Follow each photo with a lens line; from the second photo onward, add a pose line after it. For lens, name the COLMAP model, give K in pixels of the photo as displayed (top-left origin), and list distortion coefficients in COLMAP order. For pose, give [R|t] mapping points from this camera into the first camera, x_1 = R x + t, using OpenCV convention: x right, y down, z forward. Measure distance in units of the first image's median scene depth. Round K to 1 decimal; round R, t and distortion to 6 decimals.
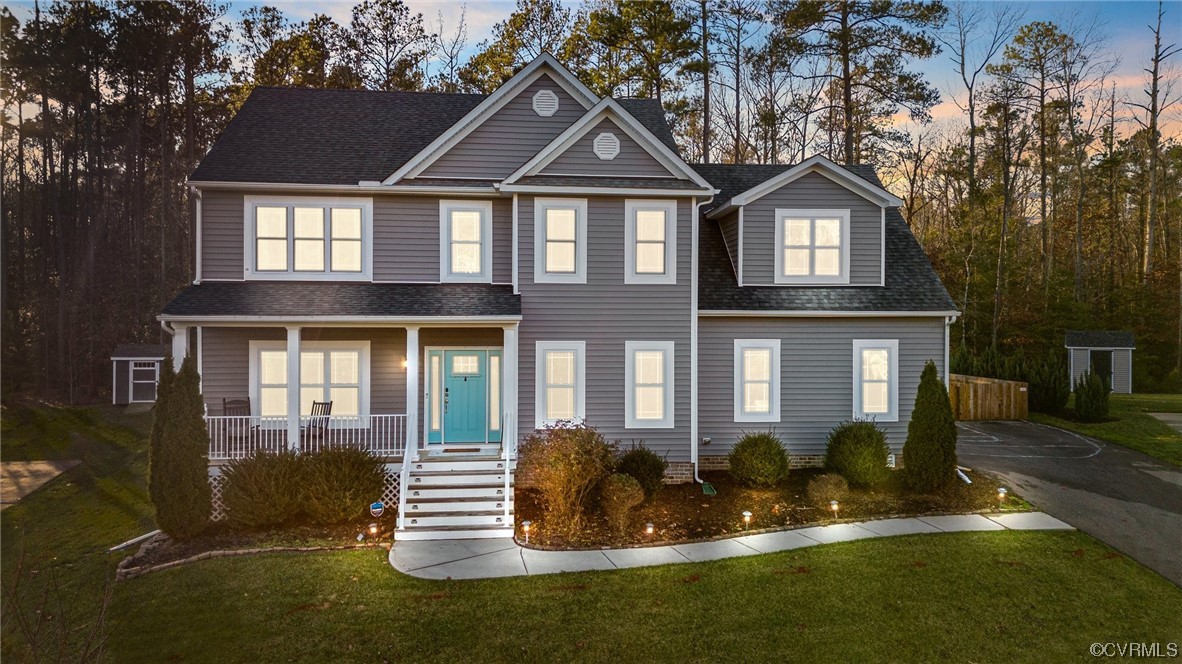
lens RADIAL K [[876.1, 0, 590.7], [0, 876.1, 324.5], [0, 0, 1]] dist [0.069012, -0.066243]
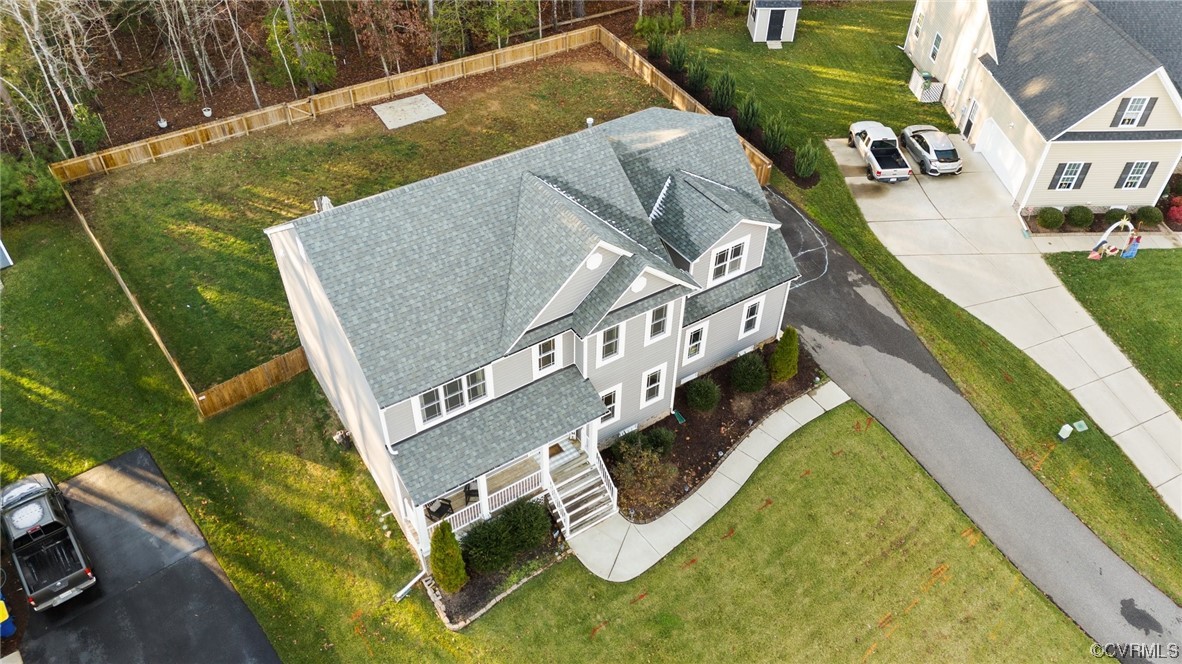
lens RADIAL K [[876.1, 0, 590.7], [0, 876.1, 324.5], [0, 0, 1]] dist [0.069012, -0.066243]
pose [[0.884489, -0.308366, 0.350128, -0.589468], [-0.007474, 0.740983, 0.671482, -1.150298], [-0.466501, -0.596535, 0.653086, 0.039294]]
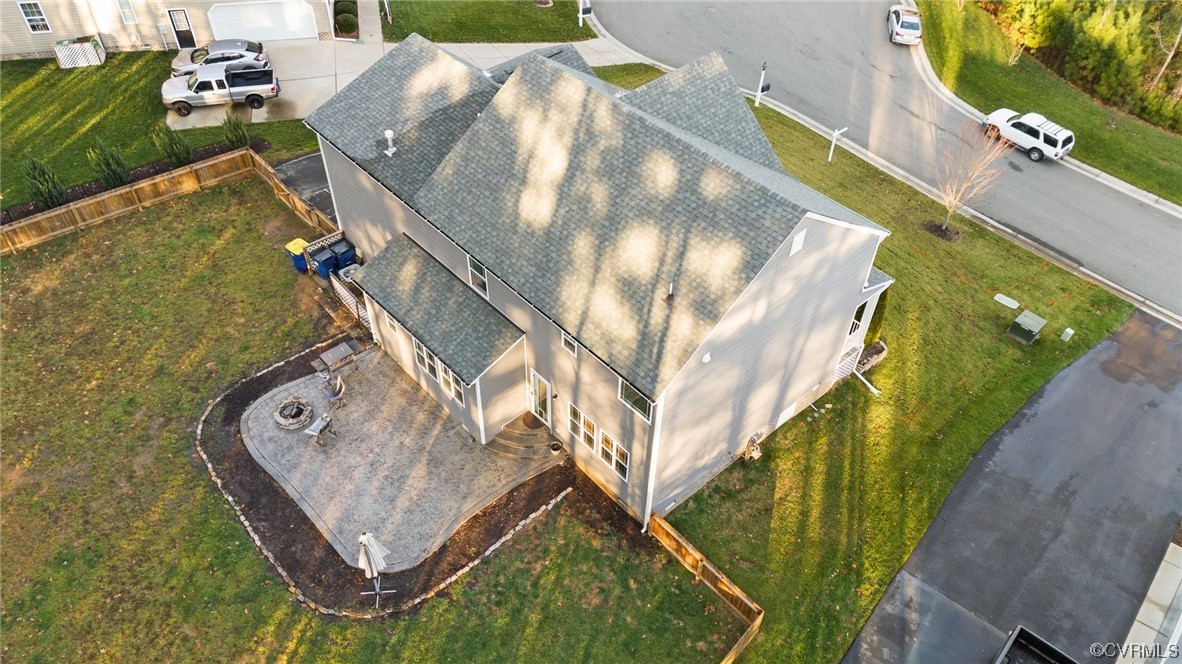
lens RADIAL K [[876.1, 0, 590.7], [0, 876.1, 324.5], [0, 0, 1]] dist [0.069012, -0.066243]
pose [[-0.603911, -0.572968, 0.554075, -1.031195], [-0.023697, 0.707755, 0.706061, -1.053077], [-0.796699, 0.413268, -0.440998, 2.058931]]
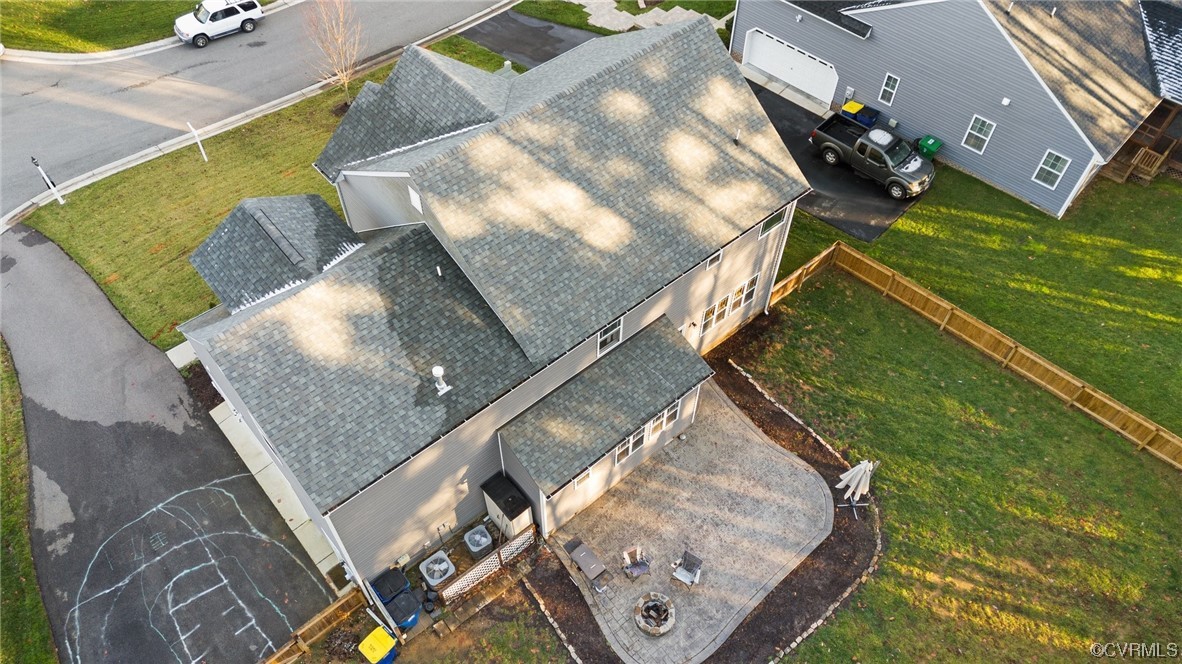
lens RADIAL K [[876.1, 0, 590.7], [0, 876.1, 324.5], [0, 0, 1]] dist [0.069012, -0.066243]
pose [[-0.818313, 0.444311, -0.364625, 0.432151], [-0.013060, 0.619845, 0.784615, -1.153572], [0.574624, 0.646823, -0.501425, 2.185524]]
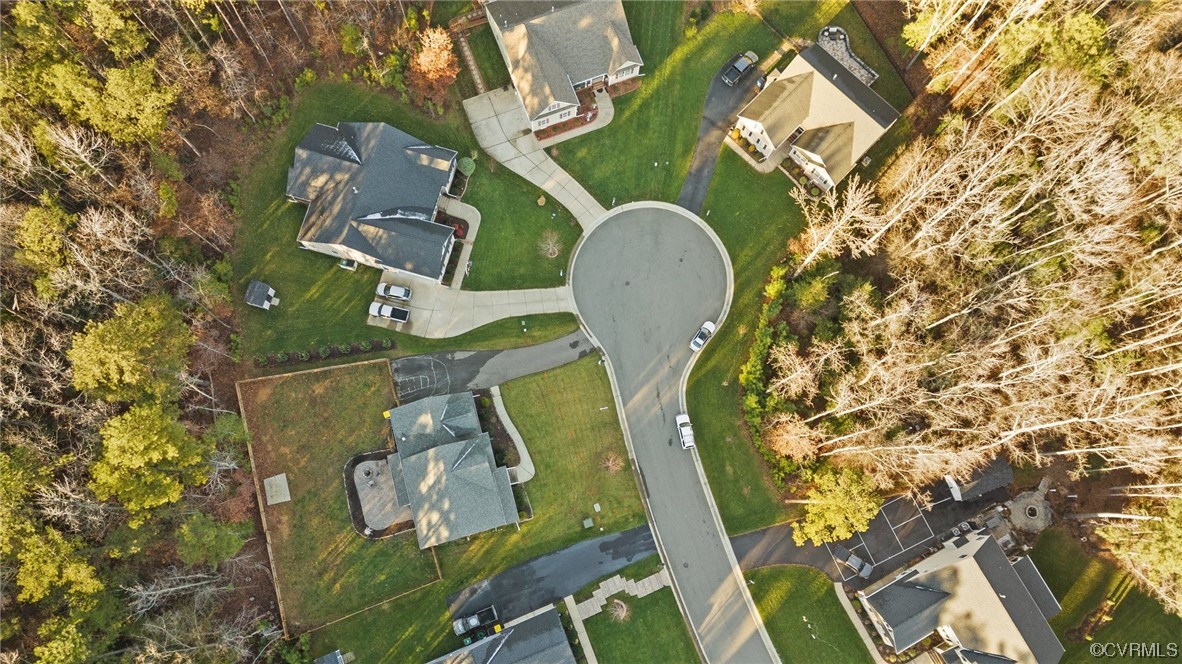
lens RADIAL K [[876.1, 0, 590.7], [0, 876.1, 324.5], [0, 0, 1]] dist [0.069012, -0.066243]
pose [[-0.175757, -0.965506, 0.192115, -0.380084], [-0.059034, 0.205138, 0.976951, -5.909610], [-0.982662, 0.160365, -0.093052, 0.774057]]
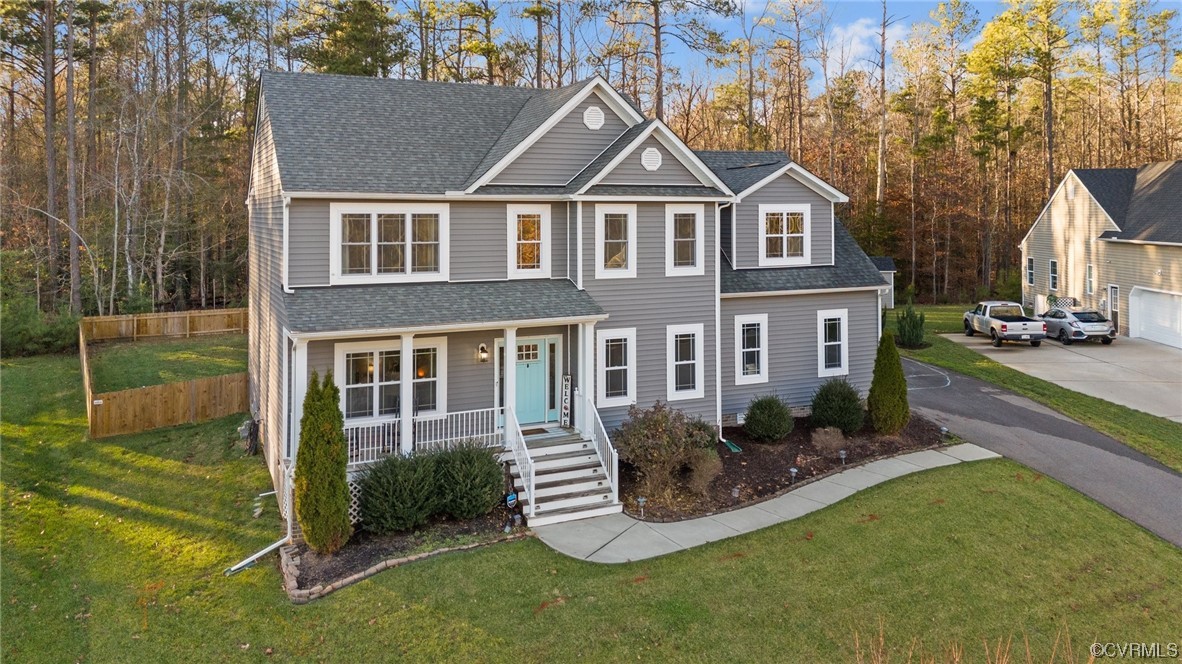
lens RADIAL K [[901.2, 0, 589.3], [0, 901.2, 208.7], [0, 0, 1]] dist [0.048064, -0.008571]
pose [[0.942965, -0.007951, 0.332798, -0.457596], [0.008773, 0.999961, -0.000965, -0.137034], [-0.332778, 0.003830, 0.942998, -0.098206]]
